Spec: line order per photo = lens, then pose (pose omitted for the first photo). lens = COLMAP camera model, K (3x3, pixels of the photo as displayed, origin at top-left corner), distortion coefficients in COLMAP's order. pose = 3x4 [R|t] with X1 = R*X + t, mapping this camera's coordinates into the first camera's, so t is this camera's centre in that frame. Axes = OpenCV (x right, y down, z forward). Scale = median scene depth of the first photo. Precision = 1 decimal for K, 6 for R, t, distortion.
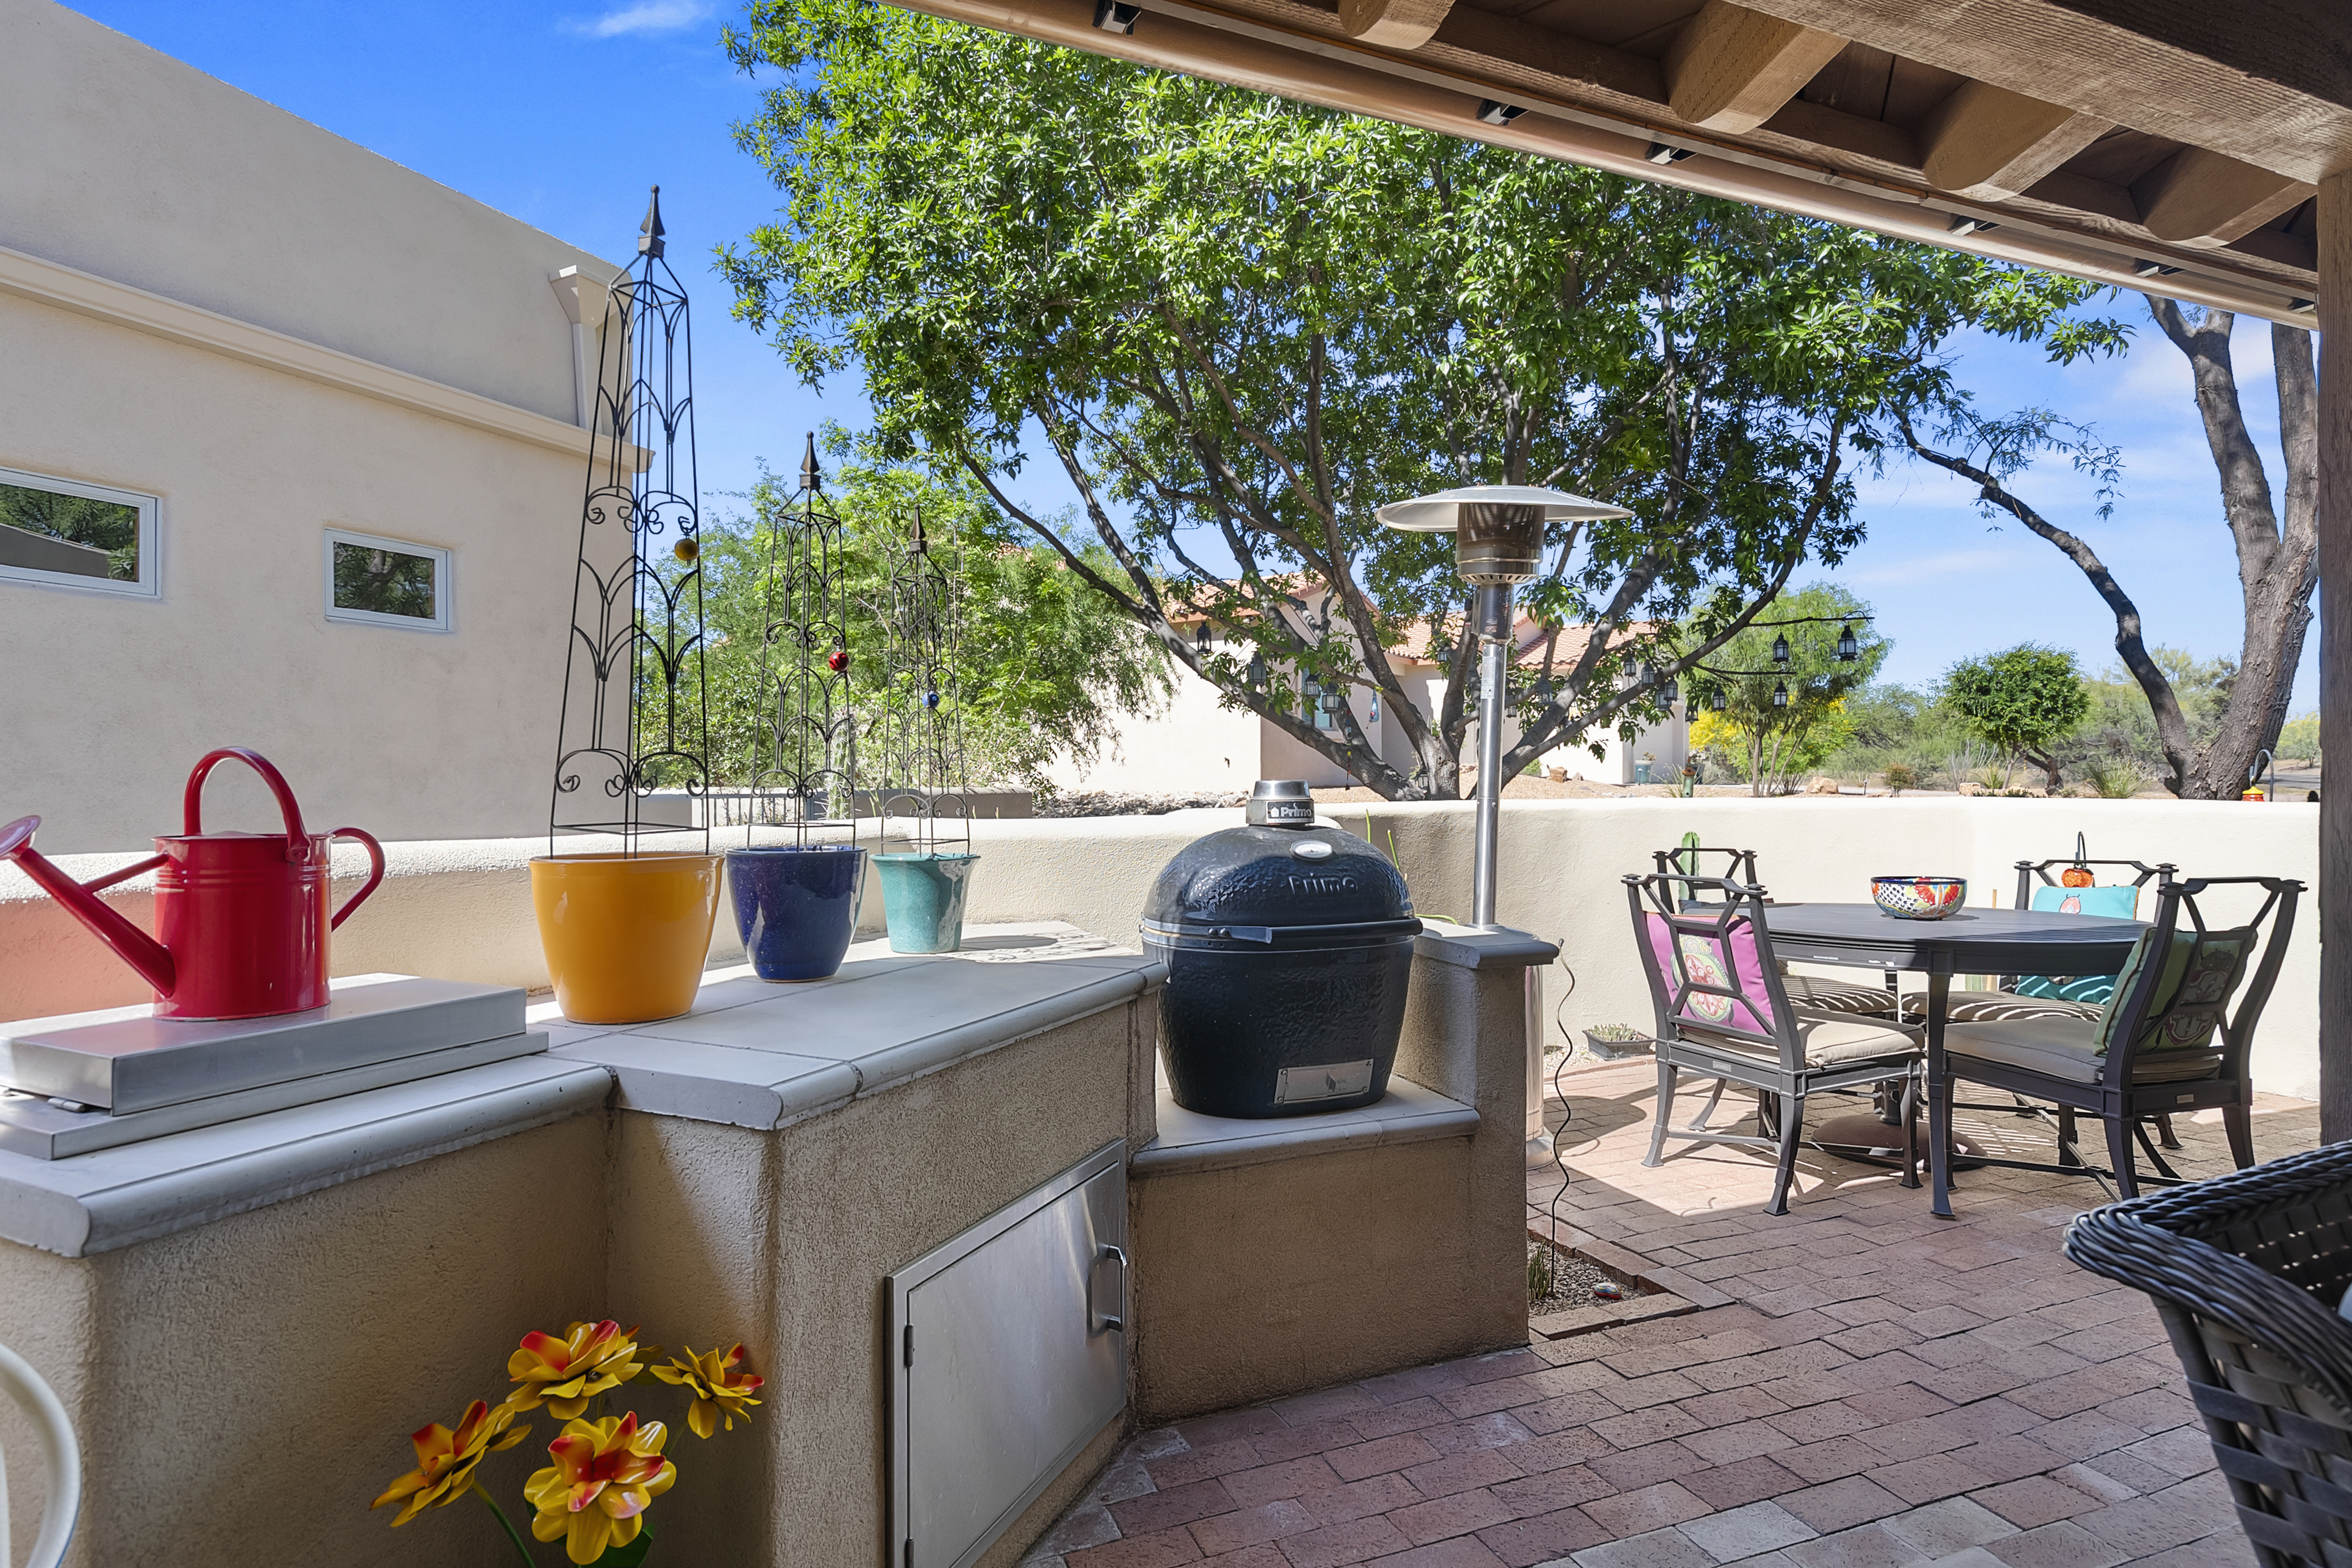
lens RADIAL K [[1149.7, 0, 1173.8], [0, 1149.7, 793.5], [0, 0, 1]] dist [0.006571, -0.000284]
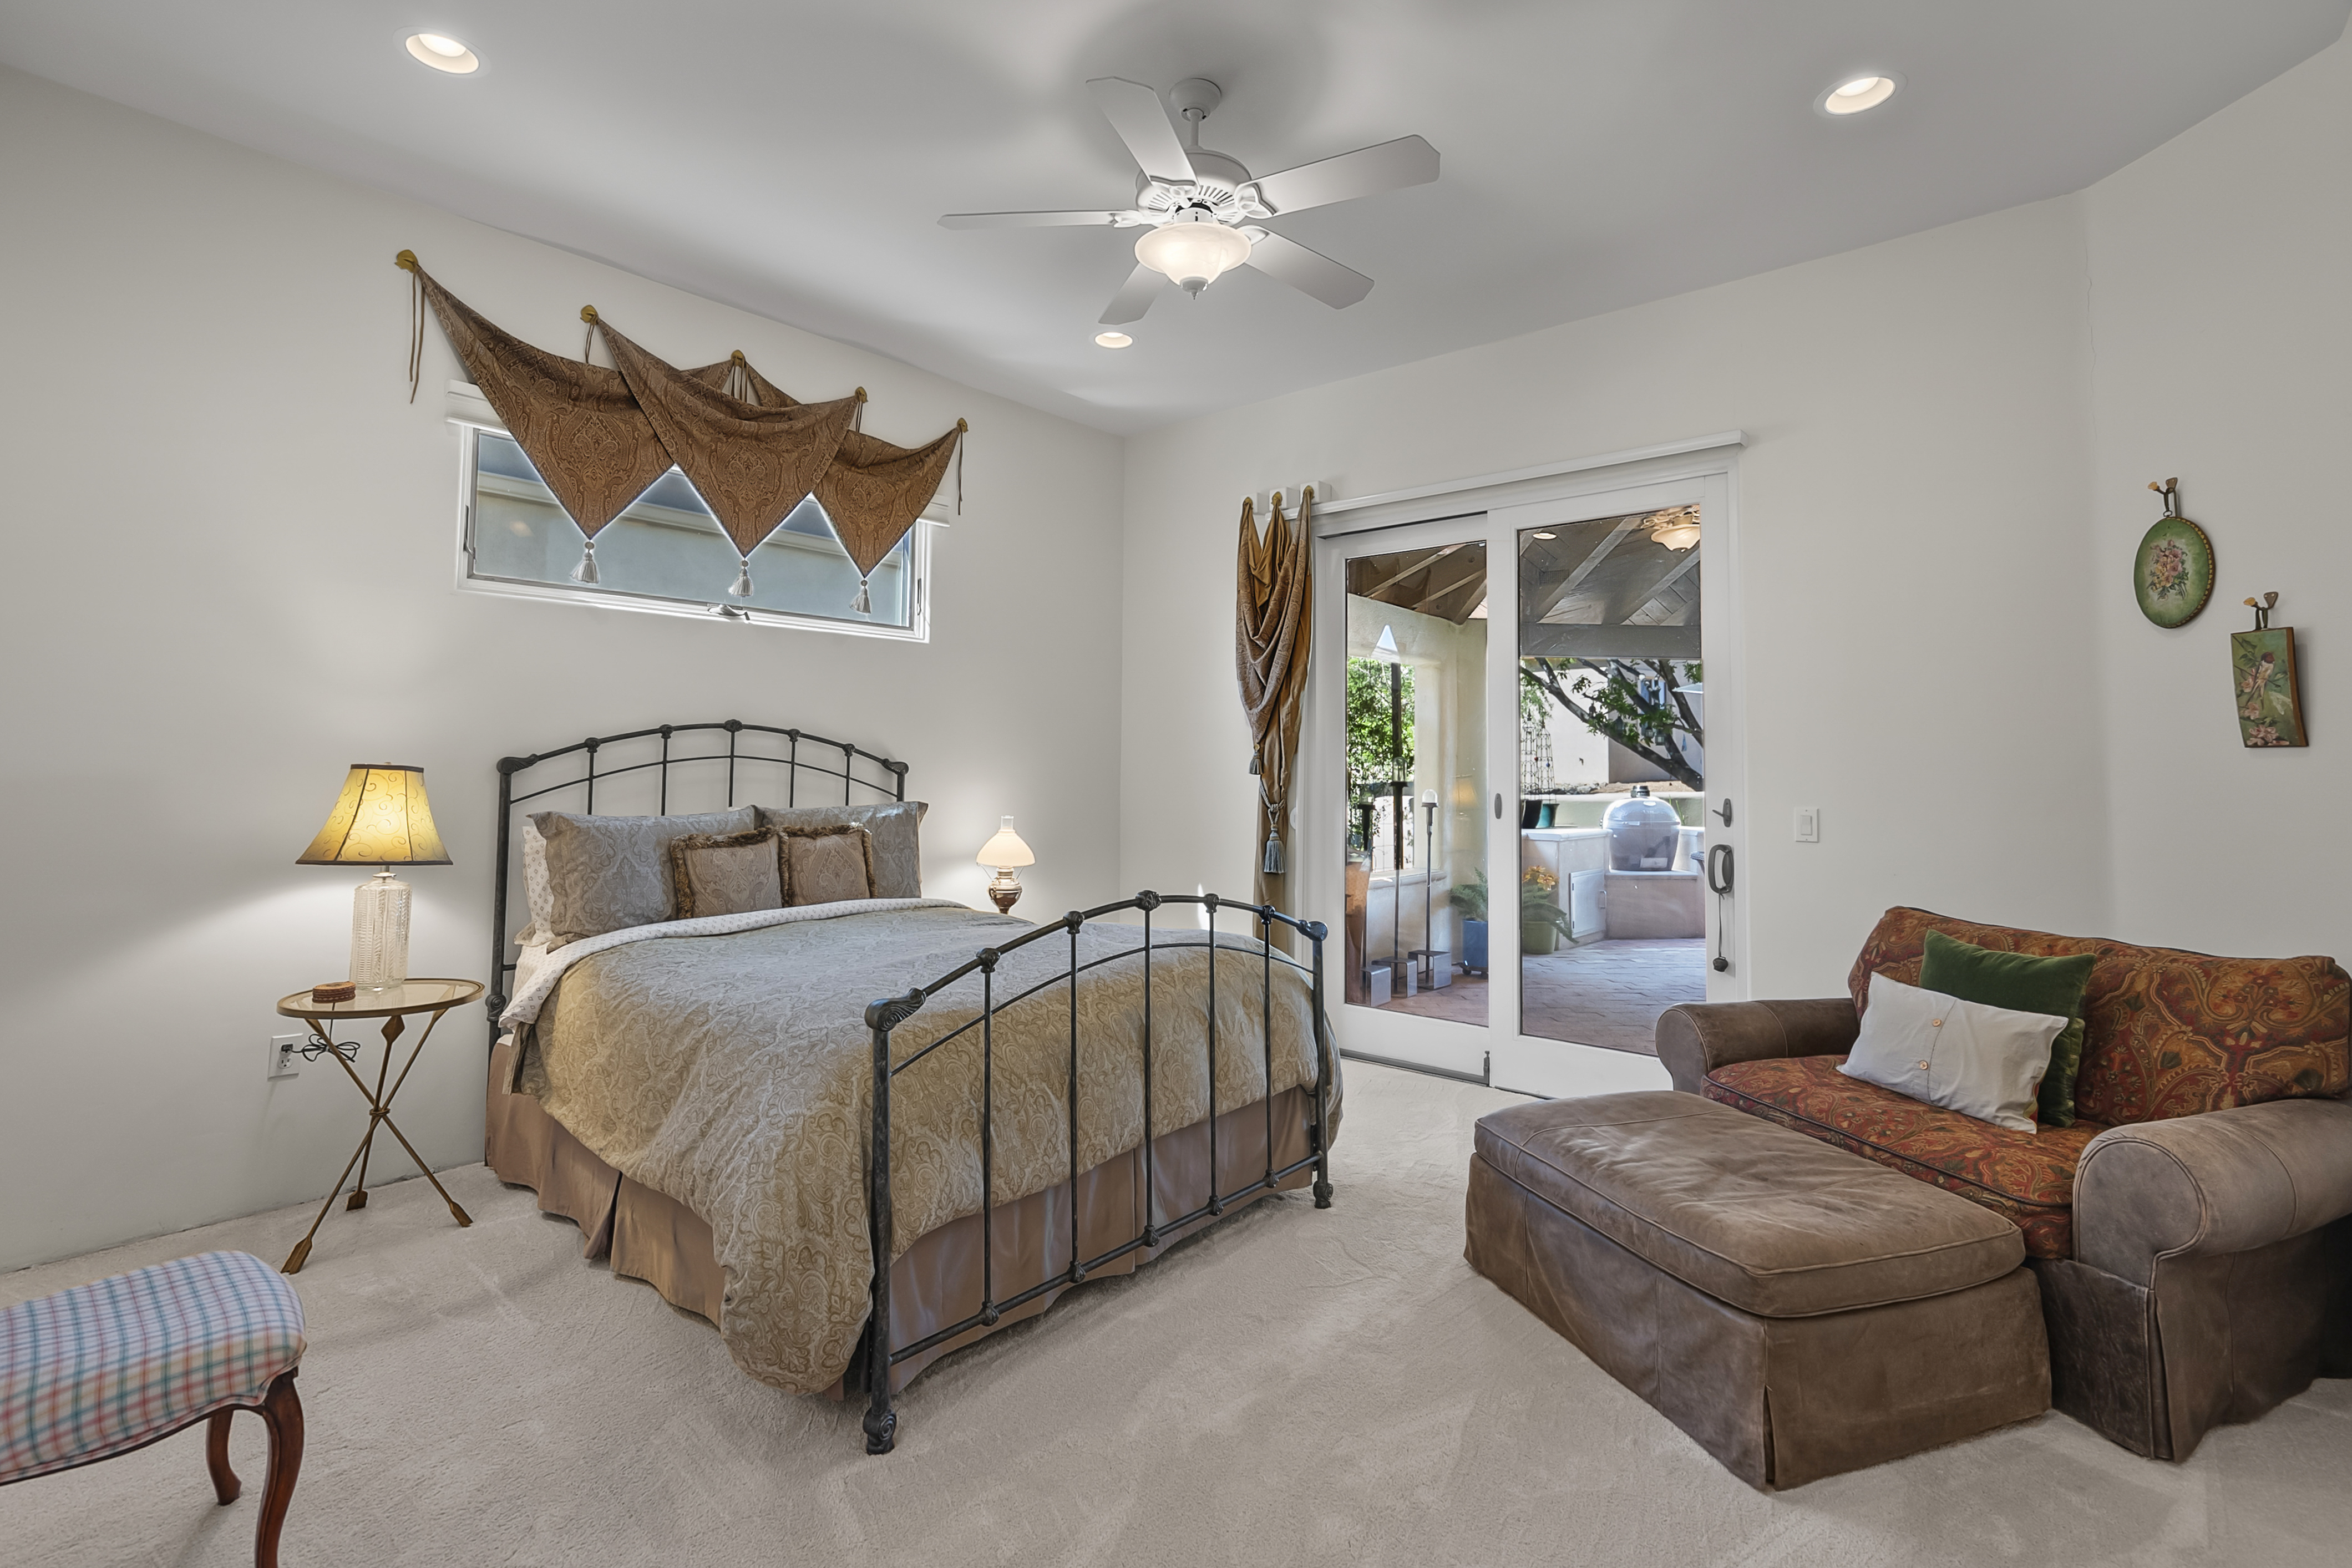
lens RADIAL K [[1072.8, 0, 1172.0], [0, 1072.8, 775.6], [0, 0, 1]] dist [-0.003633, 0.001045]
pose [[0.956613, 0.012491, -0.291094, -0.277589], [-0.013232, 0.999912, -0.000578, -0.018170], [0.291061, 0.004405, 0.956694, -2.169560]]
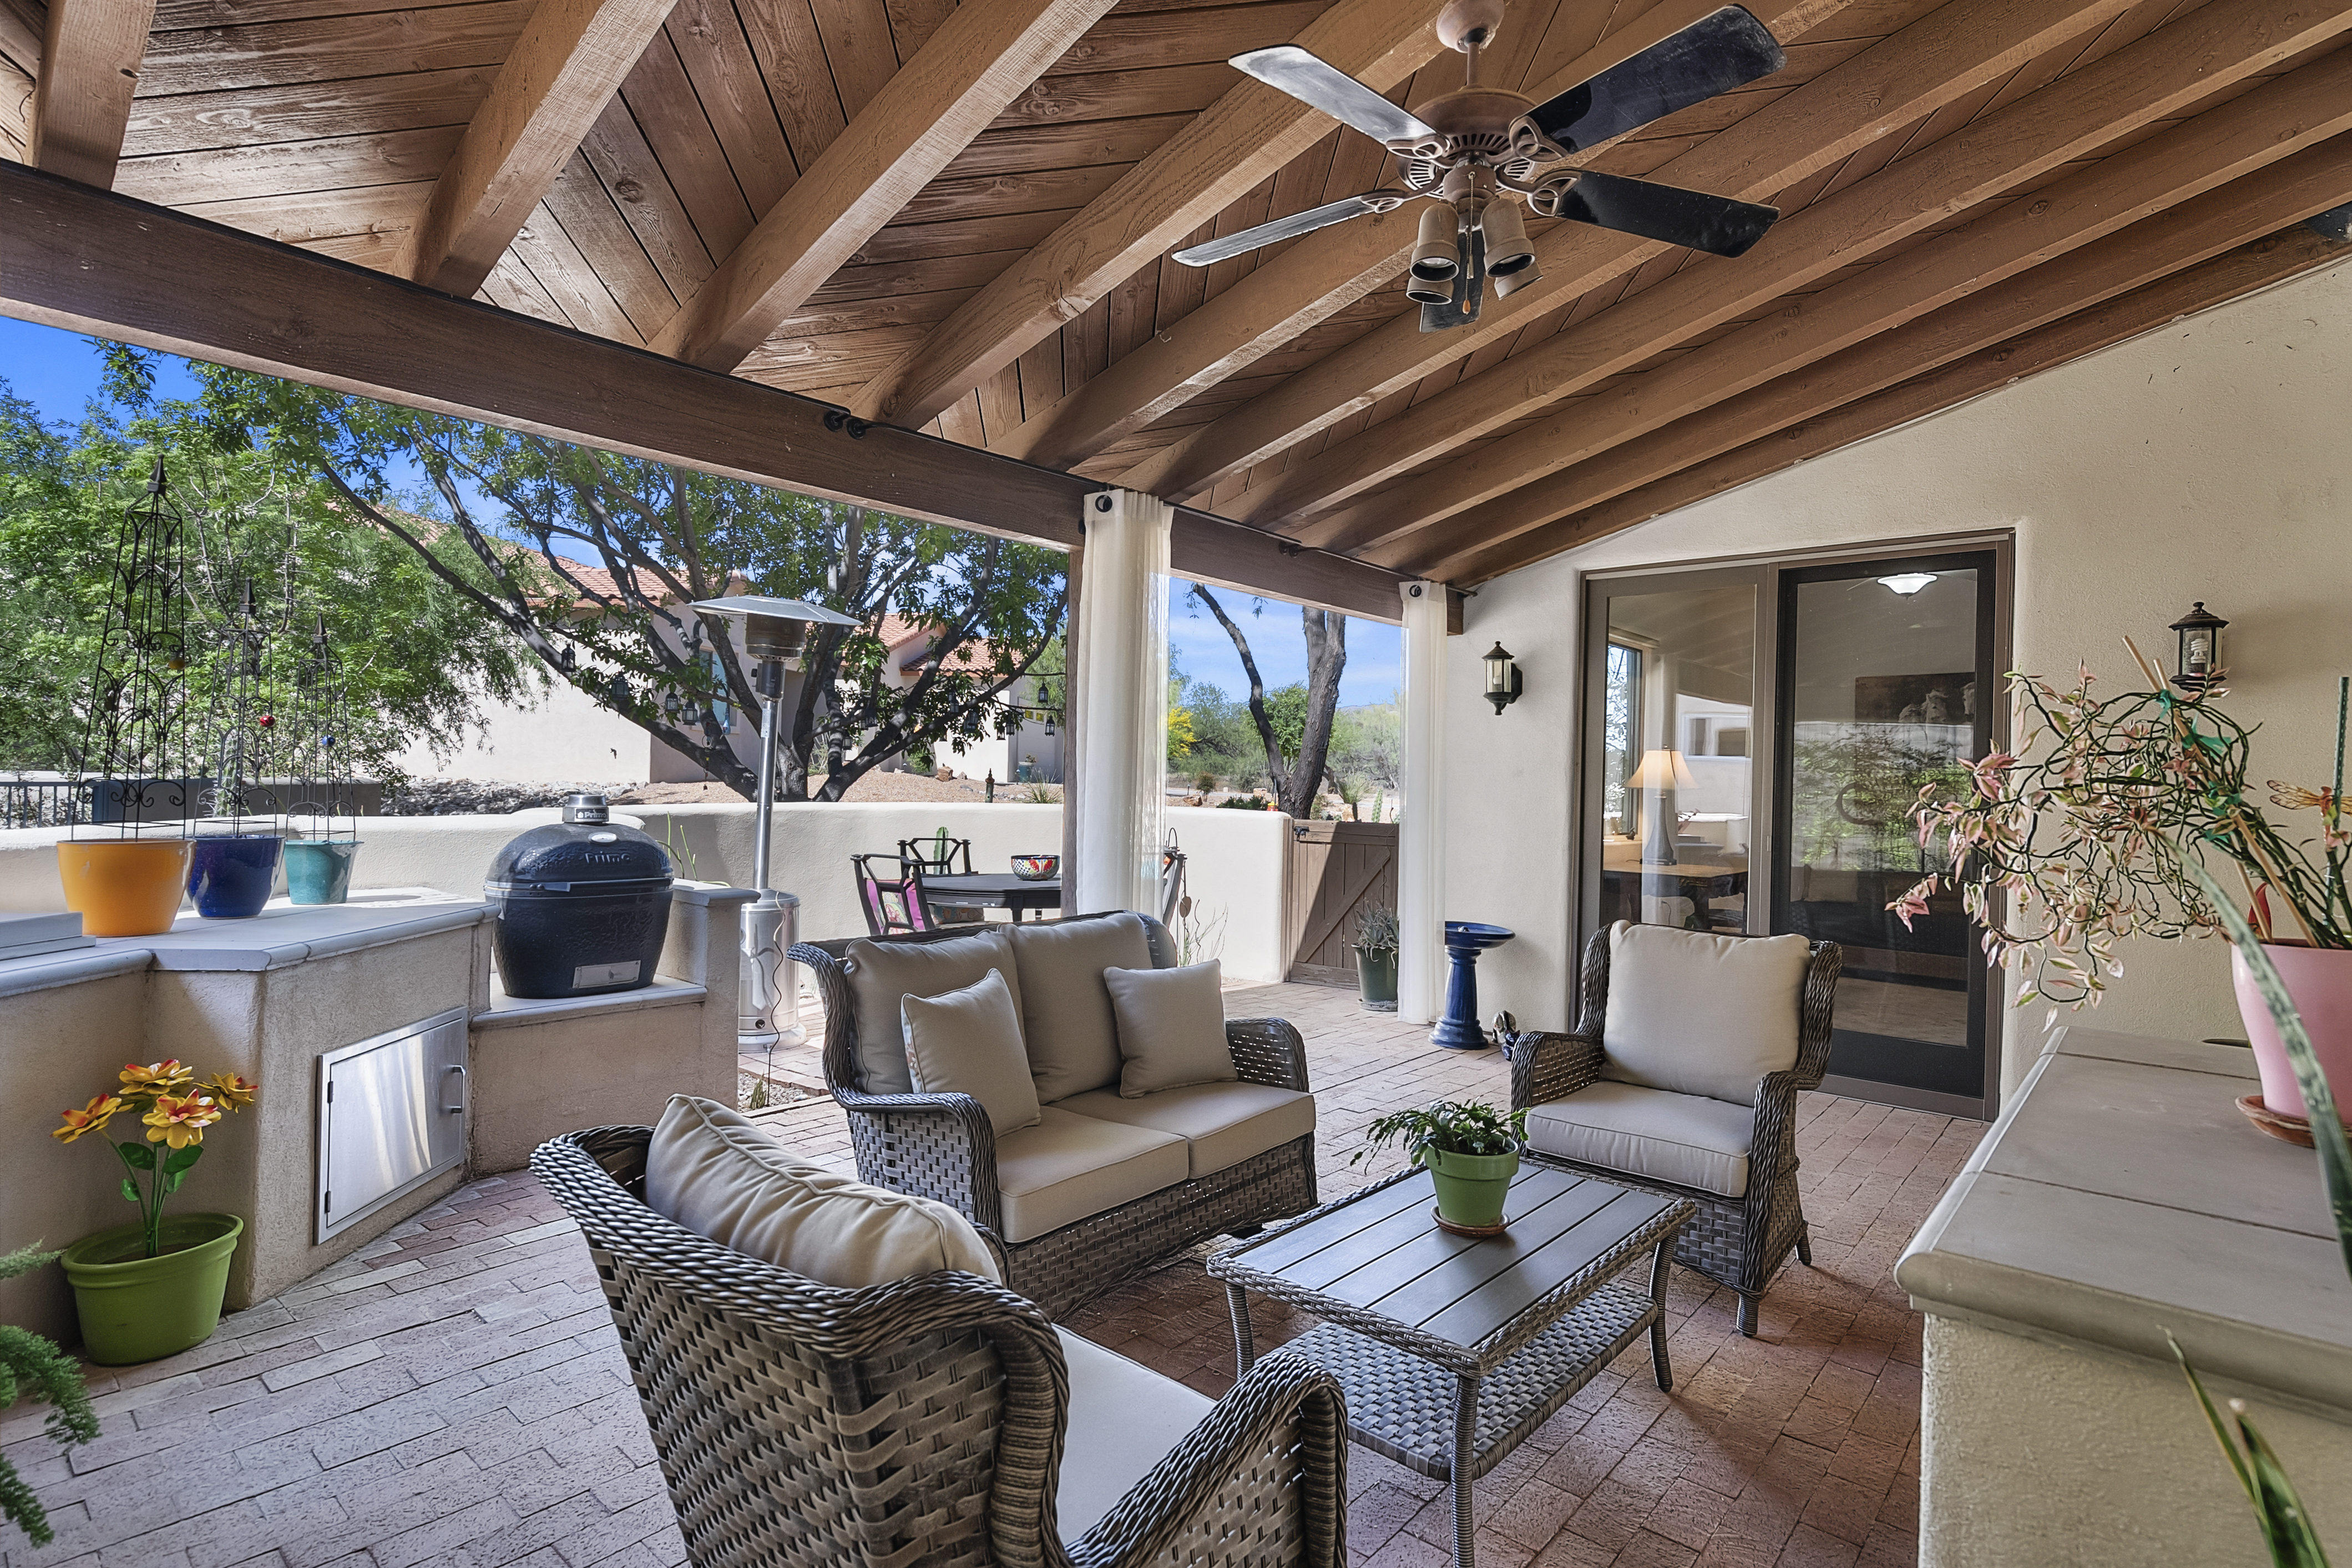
lens RADIAL K [[1149.8, 0, 1165.9], [0, 1149.8, 784.2], [0, 0, 1]] dist [0.006571, -0.000284]
pose [[0.885403, 0.022125, 0.464298, 0.046519], [-0.021347, 0.999748, -0.006932, -0.025401], [-0.464334, -0.003774, 0.885652, -0.627441]]
